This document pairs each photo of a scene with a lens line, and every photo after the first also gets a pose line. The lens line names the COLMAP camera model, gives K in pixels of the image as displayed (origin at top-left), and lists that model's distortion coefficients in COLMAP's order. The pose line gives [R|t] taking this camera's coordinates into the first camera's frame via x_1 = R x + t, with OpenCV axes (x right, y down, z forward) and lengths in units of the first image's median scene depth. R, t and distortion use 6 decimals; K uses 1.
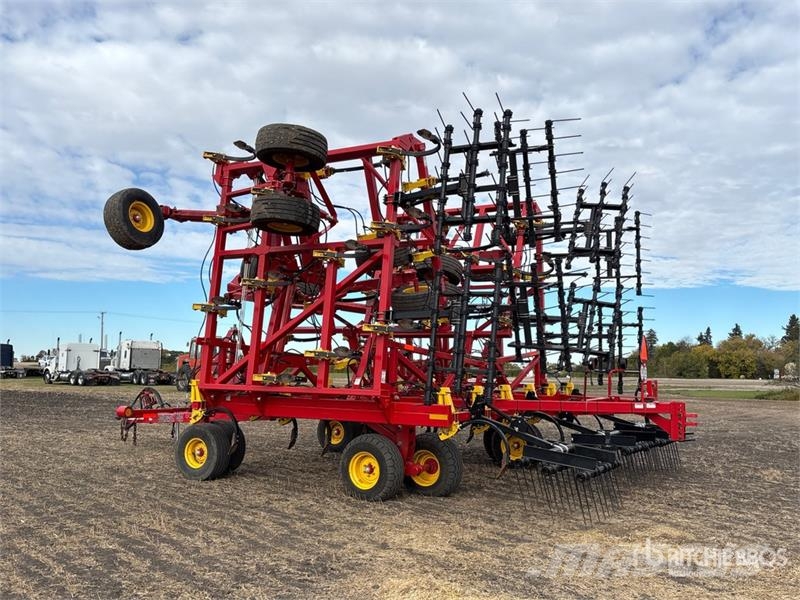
lens RADIAL K [[644.5, 0, 400.0], [0, 644.5, 300.0], [0, 0, 1]] dist [0.006988, -0.107354]
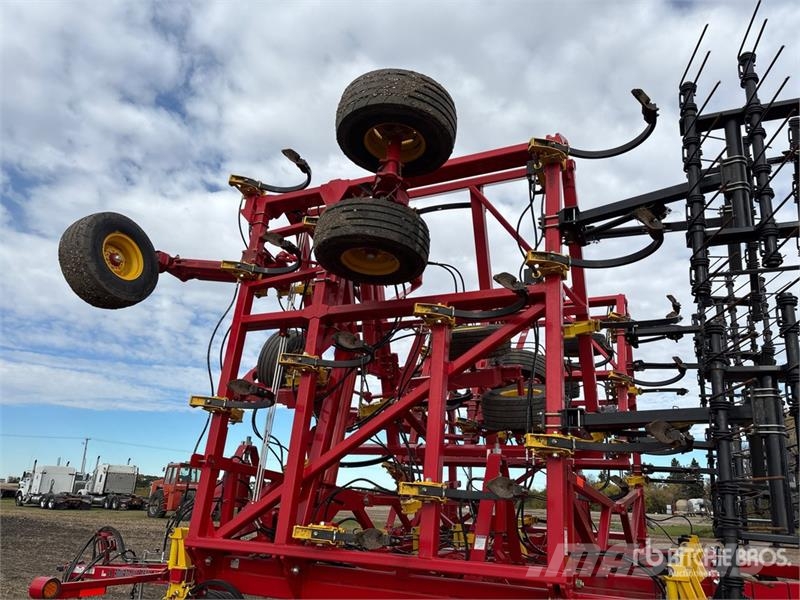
lens RADIAL K [[594.0, 0, 404.1], [0, 594.0, 304.0], [0, 0, 1]] dist [0.013295, 0.004111]
pose [[0.998166, 0.043030, 0.042591, -0.143928], [-0.033063, 0.976723, -0.211939, 0.031886], [-0.050719, 0.210142, 0.976354, 0.409571]]
